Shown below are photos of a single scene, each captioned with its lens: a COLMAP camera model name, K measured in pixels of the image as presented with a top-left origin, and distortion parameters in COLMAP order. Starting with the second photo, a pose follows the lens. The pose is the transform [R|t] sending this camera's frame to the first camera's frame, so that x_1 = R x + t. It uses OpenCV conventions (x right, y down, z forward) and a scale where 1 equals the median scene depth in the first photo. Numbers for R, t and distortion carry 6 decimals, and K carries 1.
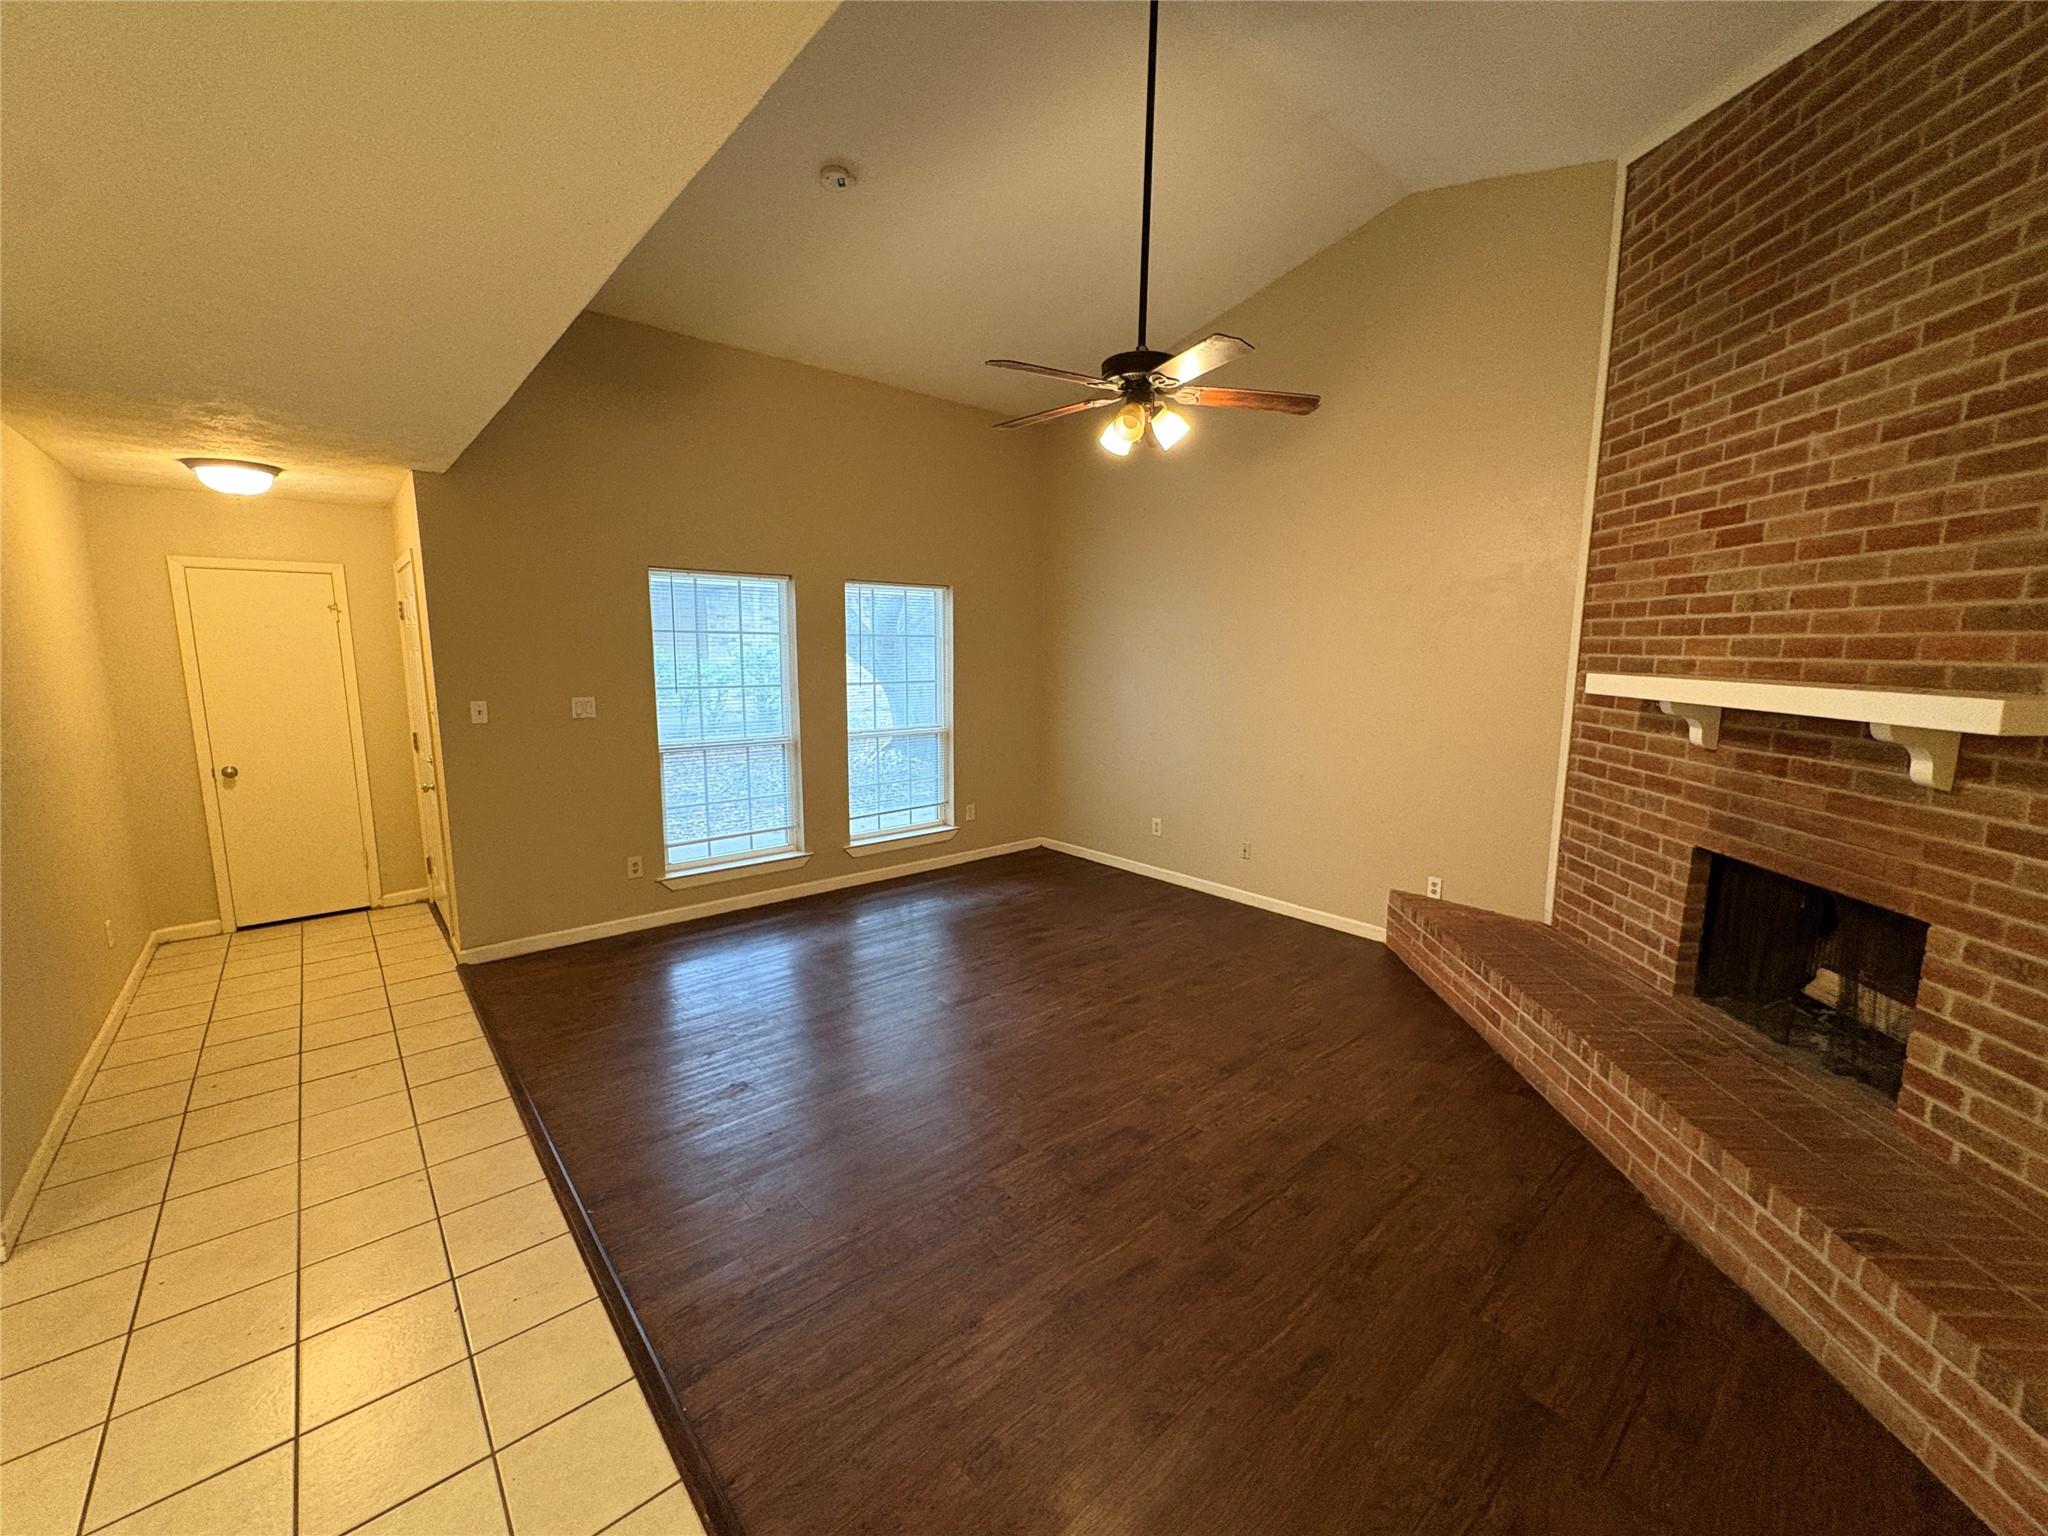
lens RADIAL K [[818.2, 0, 1024.0], [0, 818.2, 768.0], [0, 0, 1]] dist [-0.000048, -0.000690]
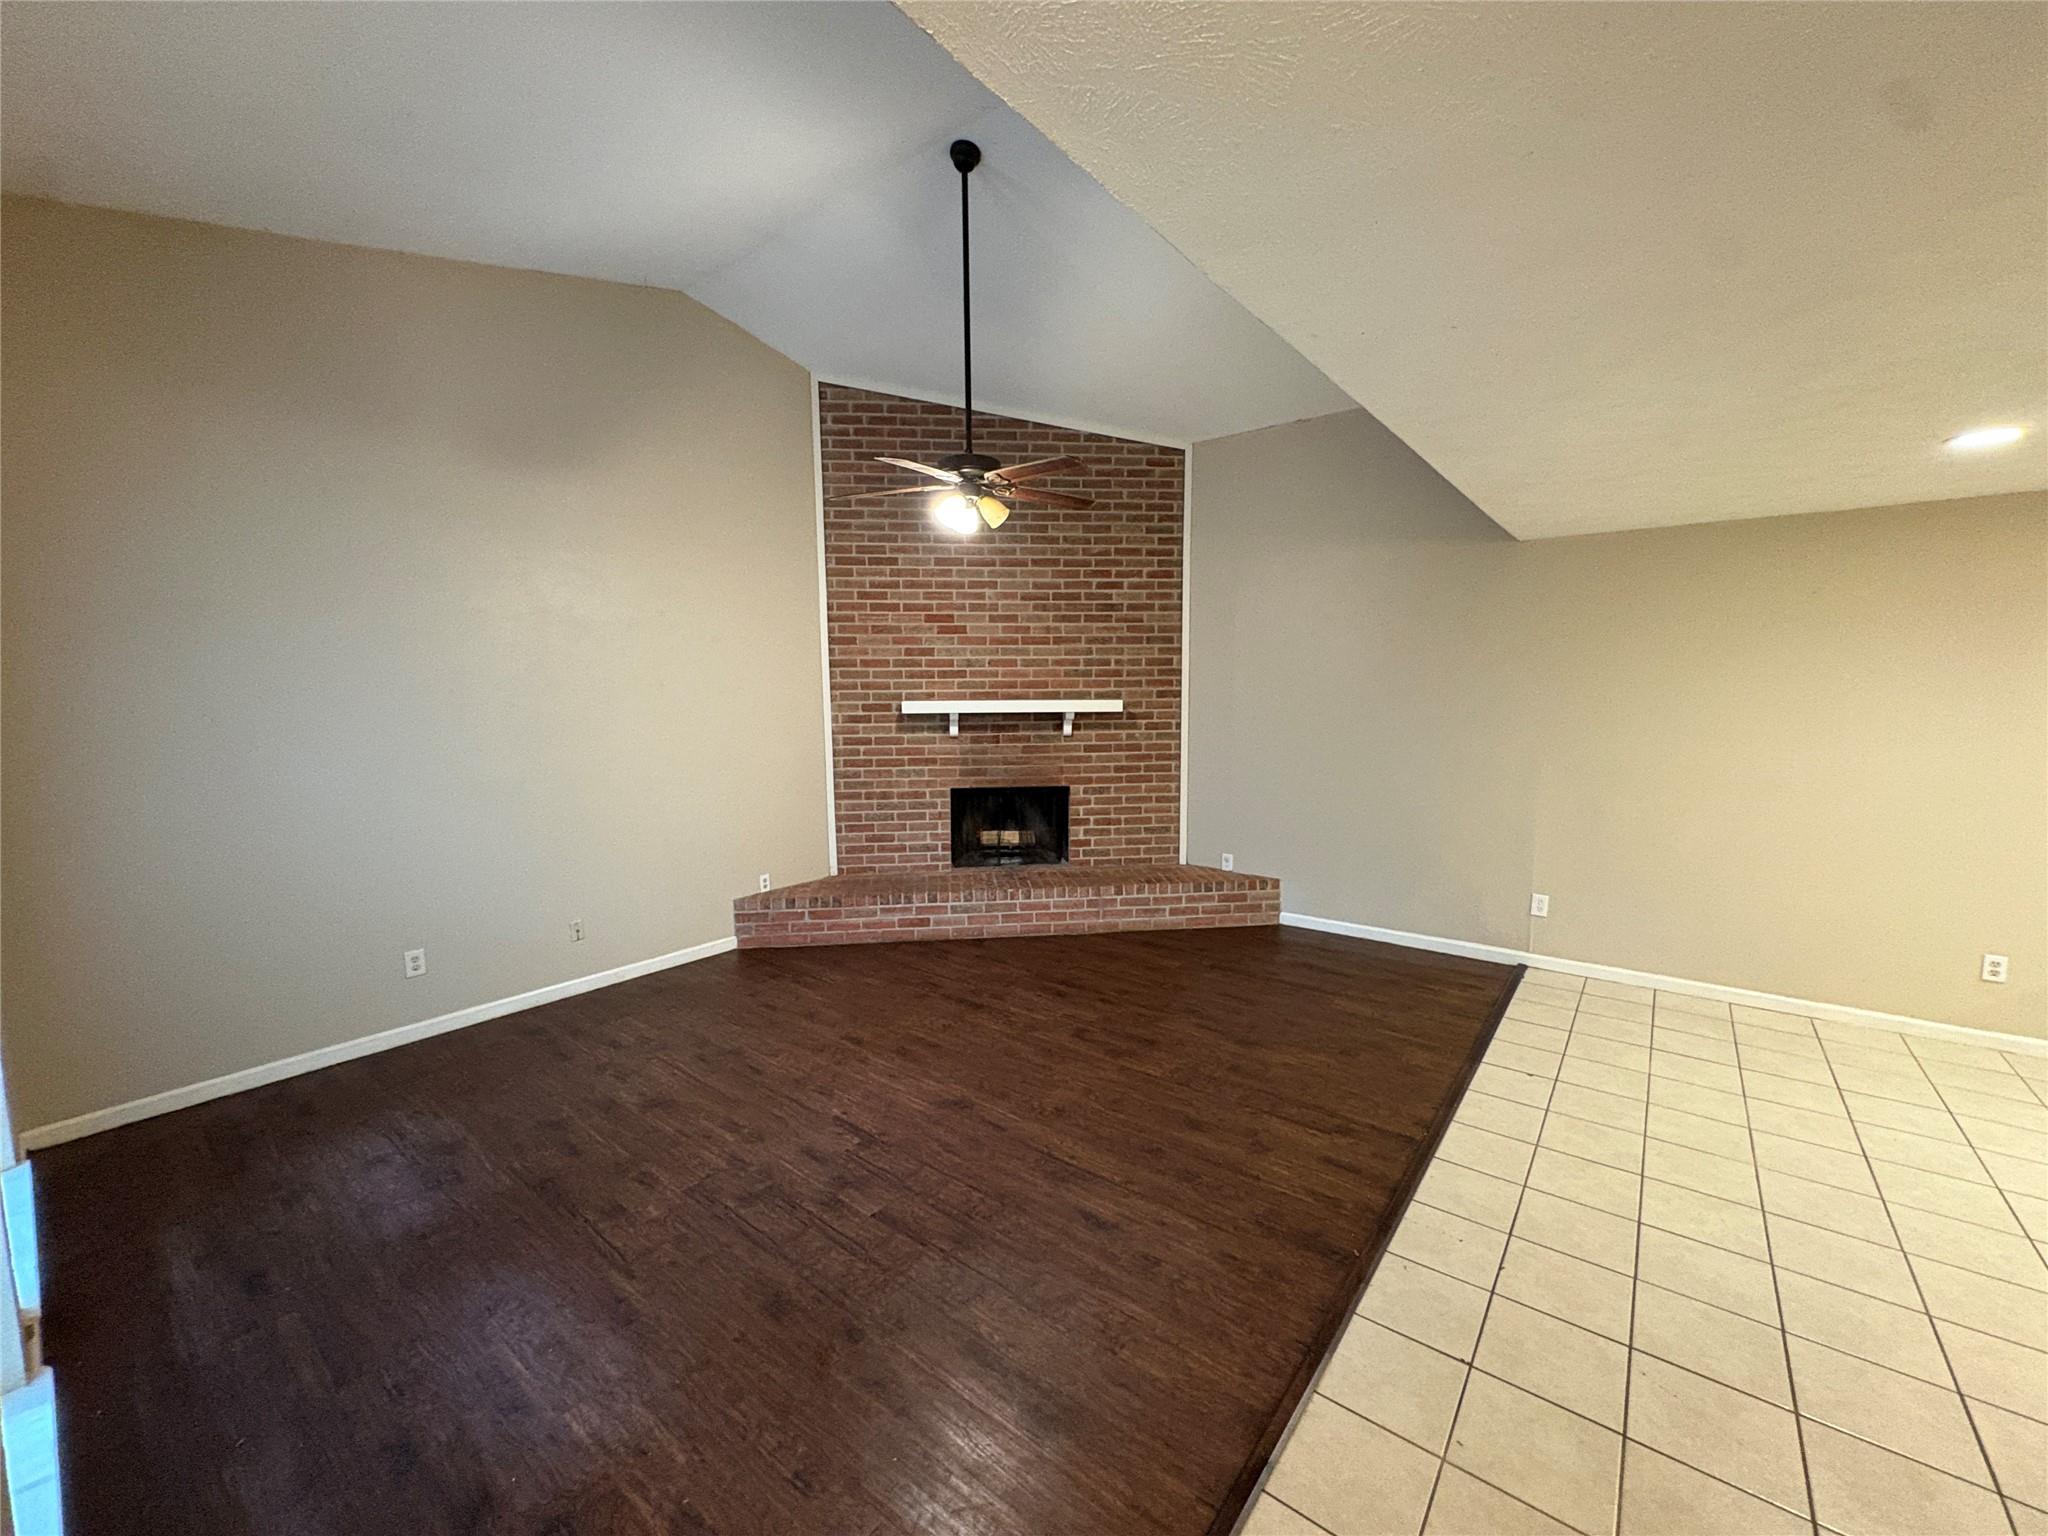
lens RADIAL K [[818.2, 0, 1024.0], [0, 818.2, 768.0], [0, 0, 1]] dist [-0.000048, -0.000690]
pose [[-0.185644, -0.106772, 0.976799, -1.130923], [0.154194, 0.978598, 0.136273, -0.195701], [-0.970444, 0.175915, -0.165207, 1.204896]]
